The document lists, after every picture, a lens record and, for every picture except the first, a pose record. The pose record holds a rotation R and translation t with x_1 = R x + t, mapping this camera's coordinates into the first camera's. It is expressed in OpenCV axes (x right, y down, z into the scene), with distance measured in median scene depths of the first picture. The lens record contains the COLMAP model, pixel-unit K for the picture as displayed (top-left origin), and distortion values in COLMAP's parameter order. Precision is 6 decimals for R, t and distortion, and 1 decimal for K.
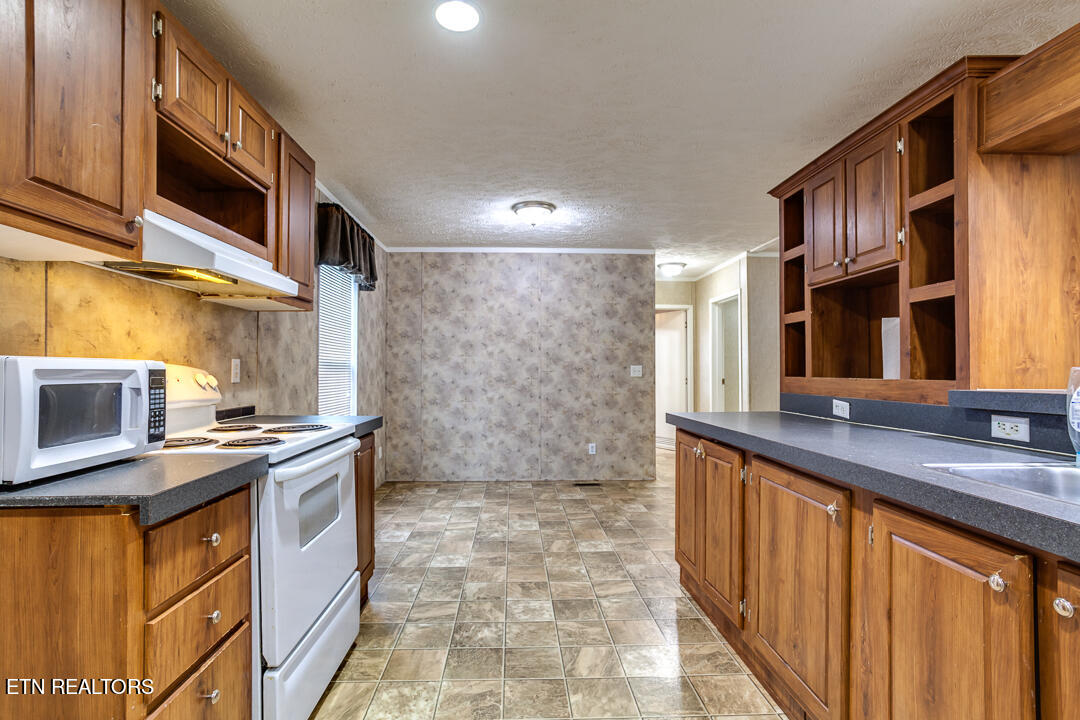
lens RADIAL K [[521.6, 0, 531.8], [0, 521.6, 363.7], [0, 0, 1]] dist [-0.034927, 0.009690]
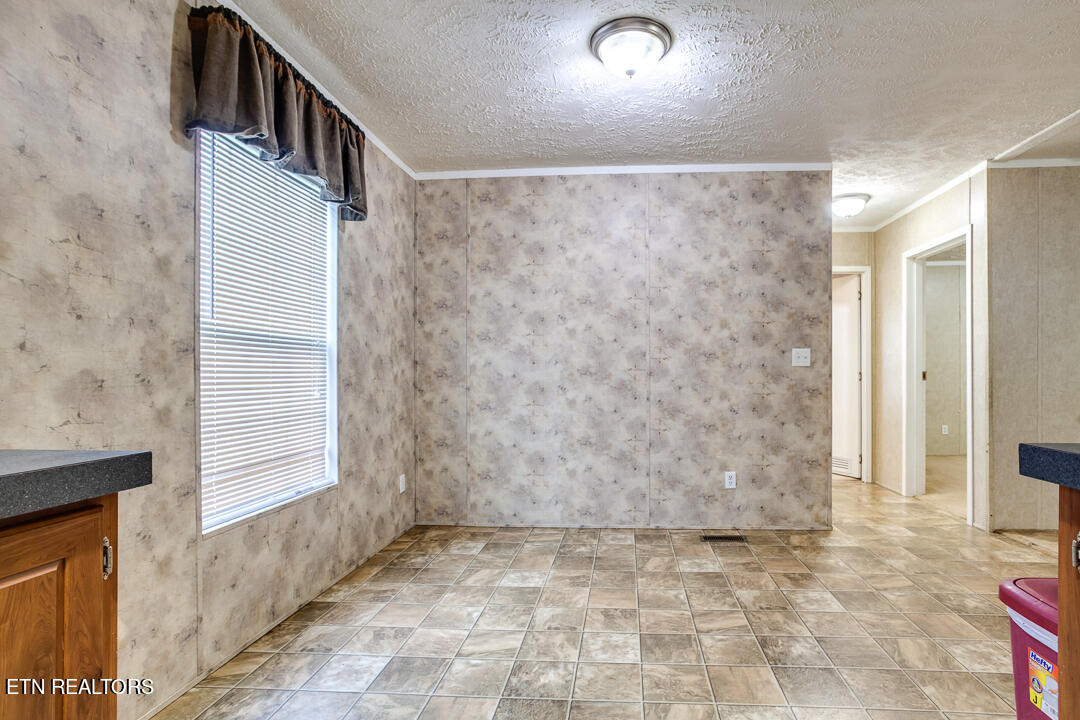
lens RADIAL K [[521.6, 0, 611.3], [0, 521.6, 380.7], [0, 0, 1]] dist [-0.034927, 0.009690]
pose [[0.997577, -0.002025, -0.069539, 0.015342], [0.003873, 0.999643, 0.026453, 0.024840], [0.069461, -0.026659, 0.997228, 0.359538]]
